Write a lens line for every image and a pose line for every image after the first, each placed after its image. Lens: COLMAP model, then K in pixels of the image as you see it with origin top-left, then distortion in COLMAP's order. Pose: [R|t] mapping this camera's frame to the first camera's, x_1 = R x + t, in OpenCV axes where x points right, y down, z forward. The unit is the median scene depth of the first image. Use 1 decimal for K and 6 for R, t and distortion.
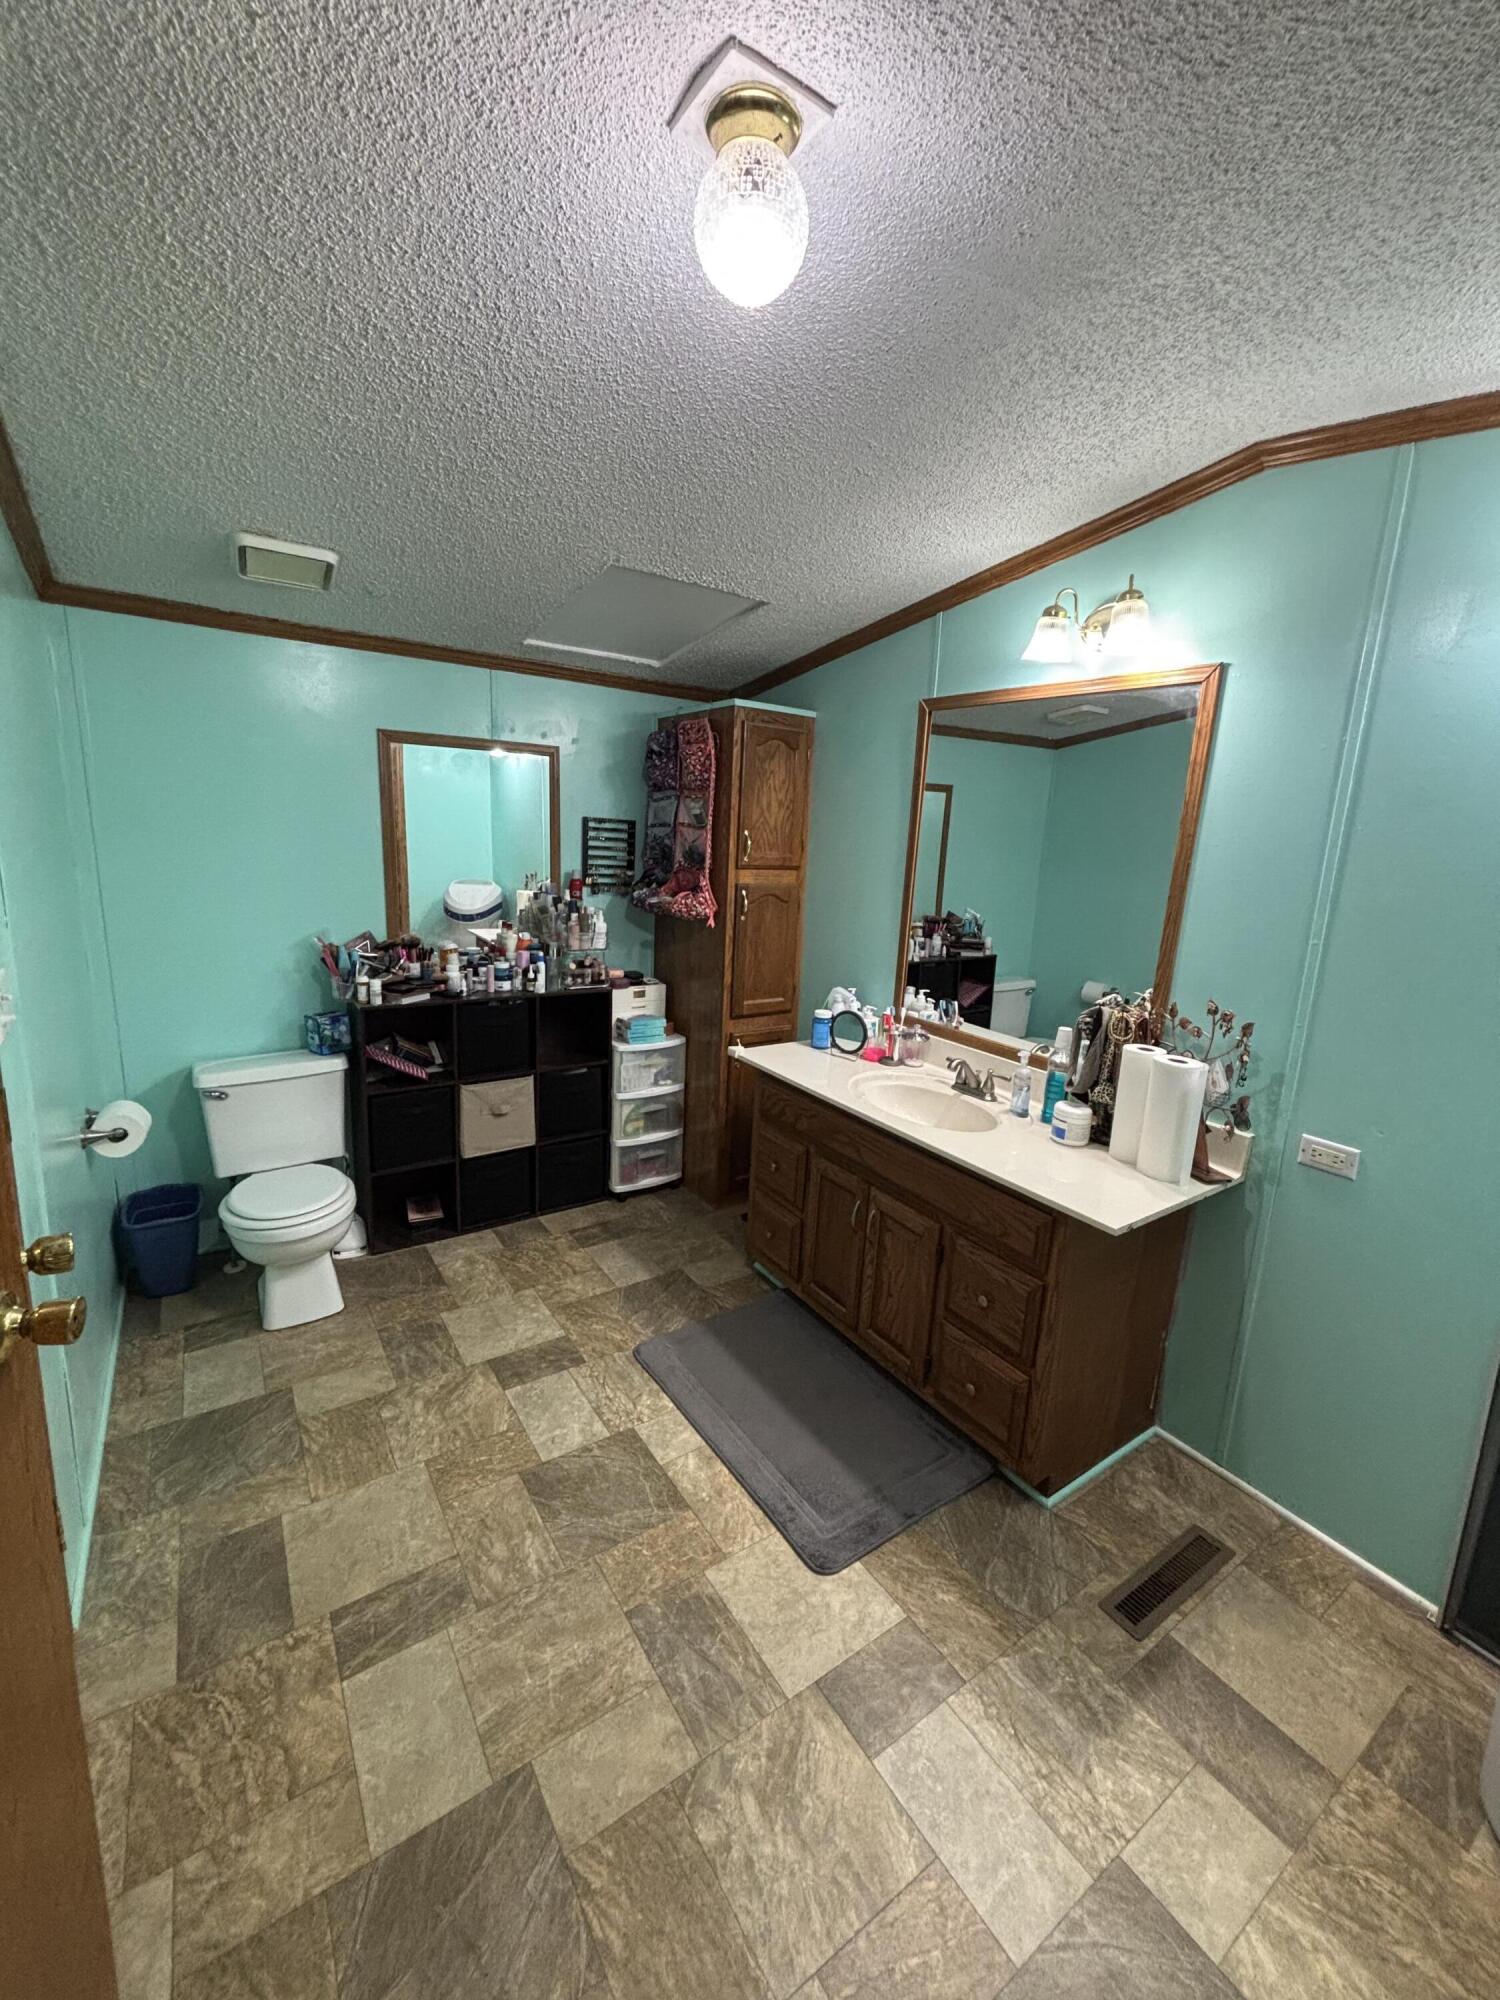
lens RADIAL K [[811.9, 0, 751.1], [0, 811.9, 995.5], [0, 0, 1]] dist [0.000194, 0.005775]
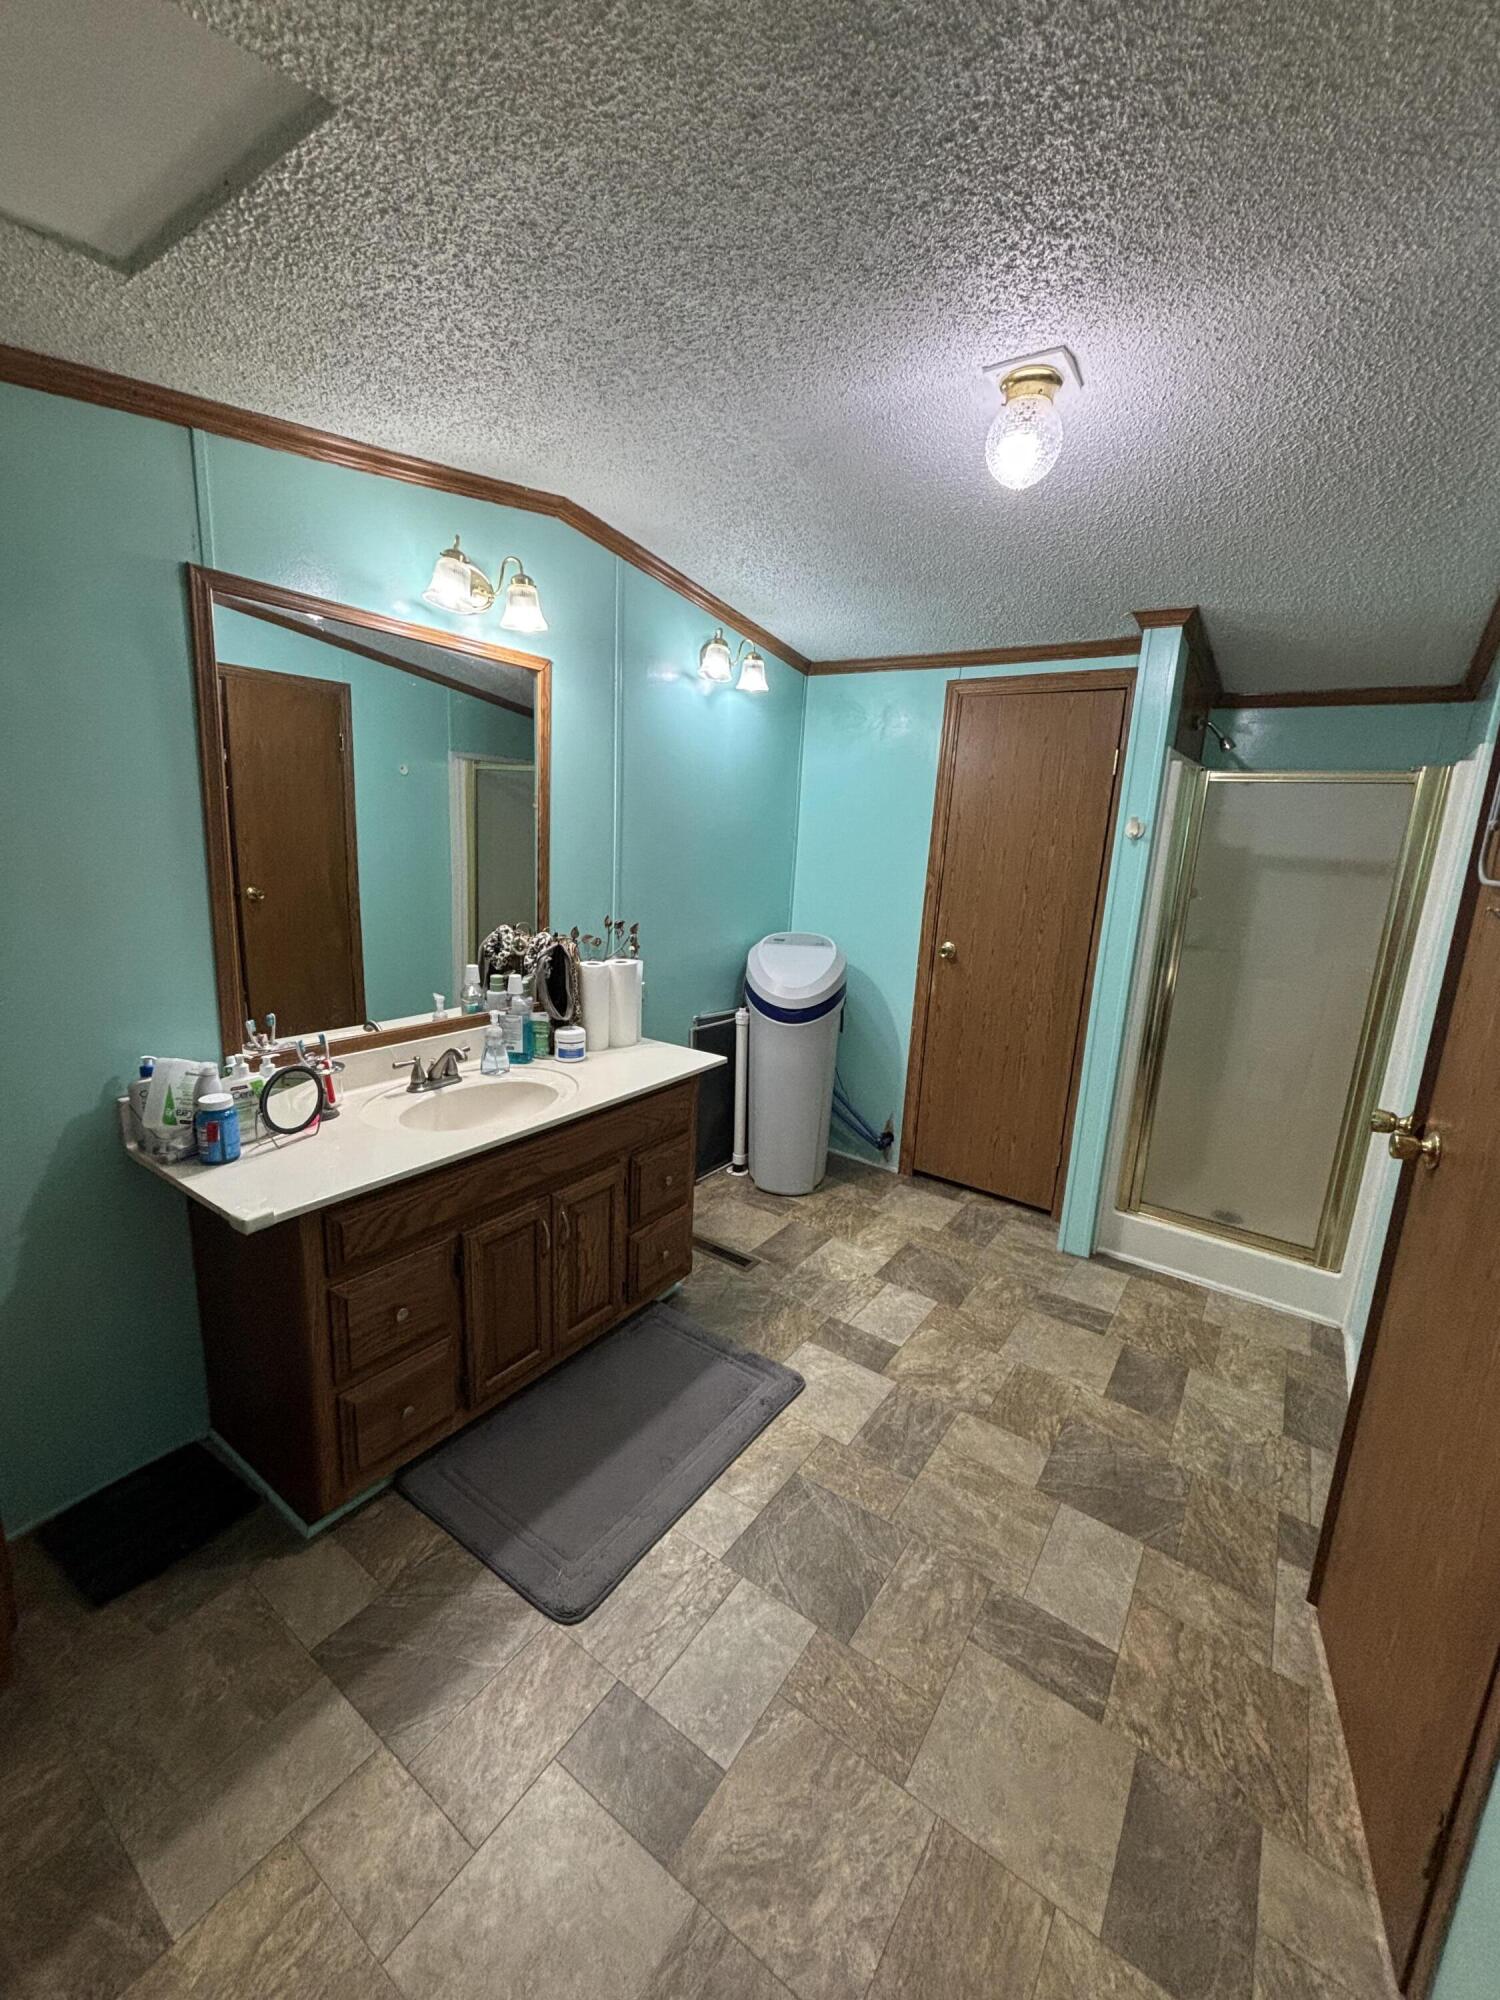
lens RADIAL K [[801.8, 0, 750.0], [0, 801.8, 1000.0], [0, 0, 1]] dist [-0.000740, 0.005098]
pose [[-0.350650, -0.265545, 0.898071, -0.810074], [0.119947, 0.938325, 0.324281, -0.278713], [-0.928794, 0.221430, -0.297172, 1.210039]]
